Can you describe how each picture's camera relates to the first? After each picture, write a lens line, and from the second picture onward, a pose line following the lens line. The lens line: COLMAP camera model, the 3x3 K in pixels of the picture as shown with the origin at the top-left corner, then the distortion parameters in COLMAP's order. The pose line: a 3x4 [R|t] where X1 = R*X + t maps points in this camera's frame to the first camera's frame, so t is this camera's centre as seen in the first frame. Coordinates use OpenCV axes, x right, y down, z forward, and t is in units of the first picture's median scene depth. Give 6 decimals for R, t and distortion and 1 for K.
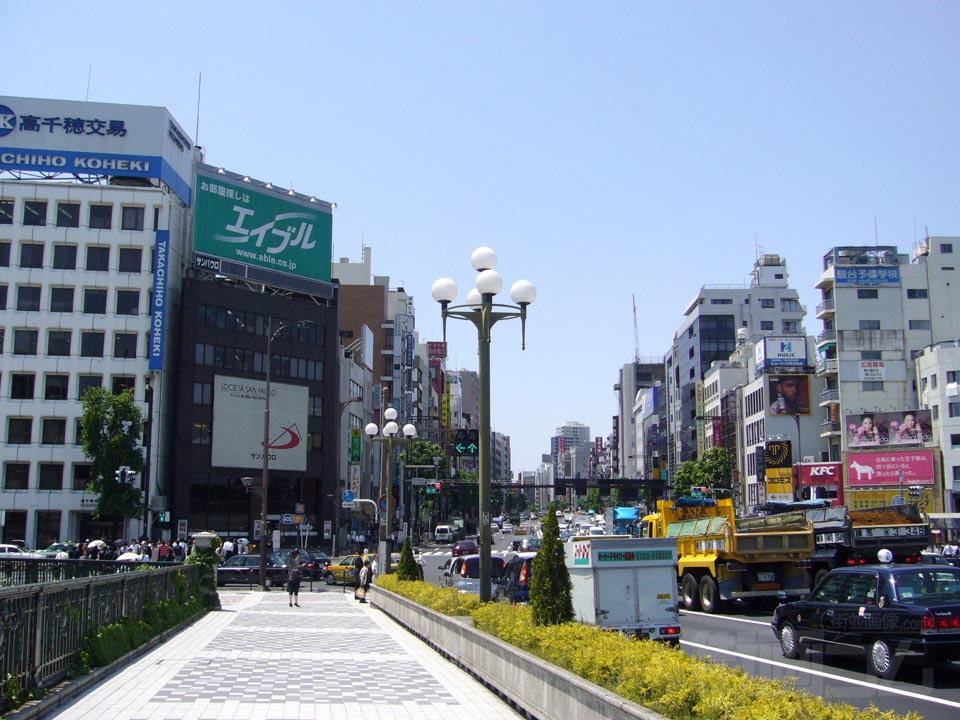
lens RADIAL K [[1036.9, 0, 480.0], [0, 1036.9, 360.0], [0, 0, 1]] dist [-0.054484, 0.021550]
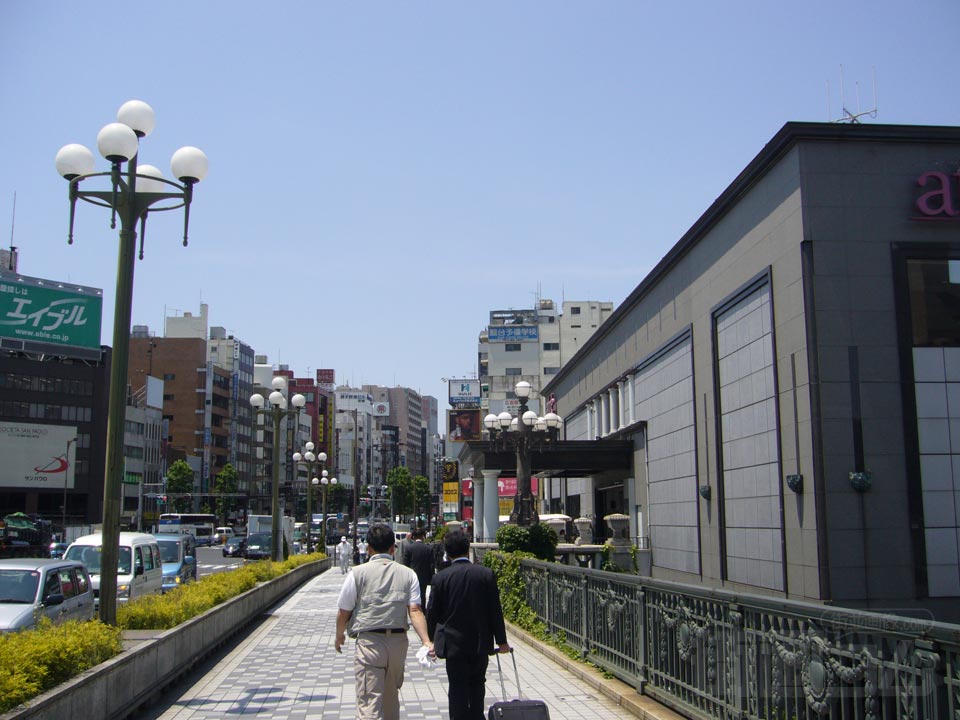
lens RADIAL K [[1036.9, 0, 480.0], [0, 1036.9, 360.0], [0, 0, 1]] dist [-0.054484, 0.021550]
pose [[0.998267, -0.016516, -0.056483, 0.456208], [0.016411, 0.999863, -0.002326, -0.051622], [0.056514, 0.001395, 0.998401, -0.337665]]
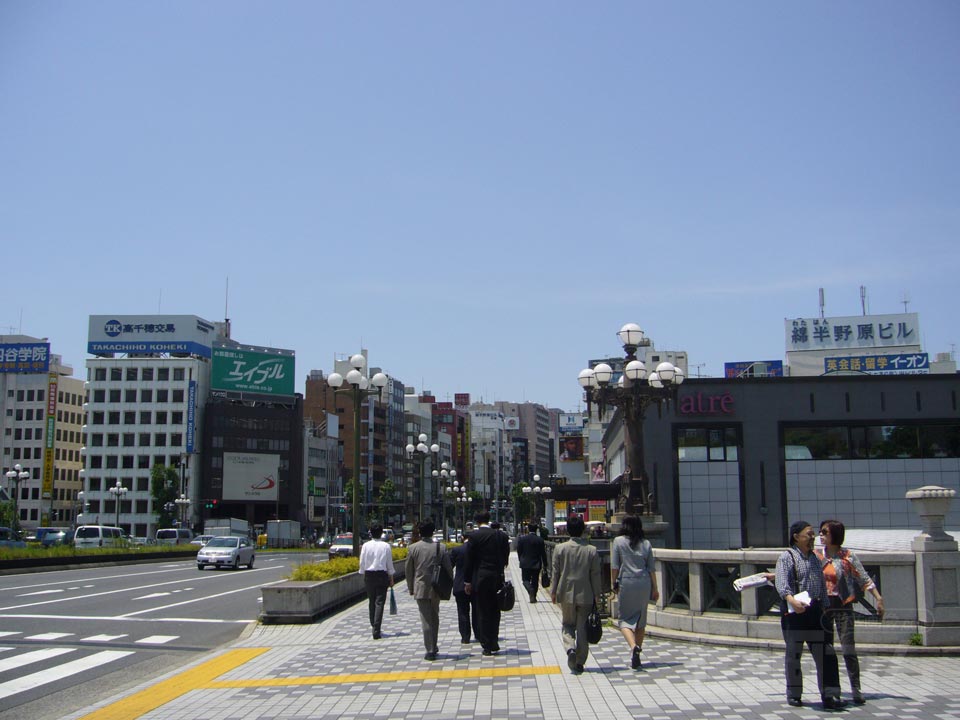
lens RADIAL K [[1036.9, 0, 480.0], [0, 1036.9, 360.0], [0, 0, 1]] dist [-0.054484, 0.021550]
pose [[0.981980, -0.037923, -0.185142, 0.544174], [0.037250, 0.999281, -0.007112, -0.118914], [0.185278, 0.000087, 0.982686, -0.761523]]
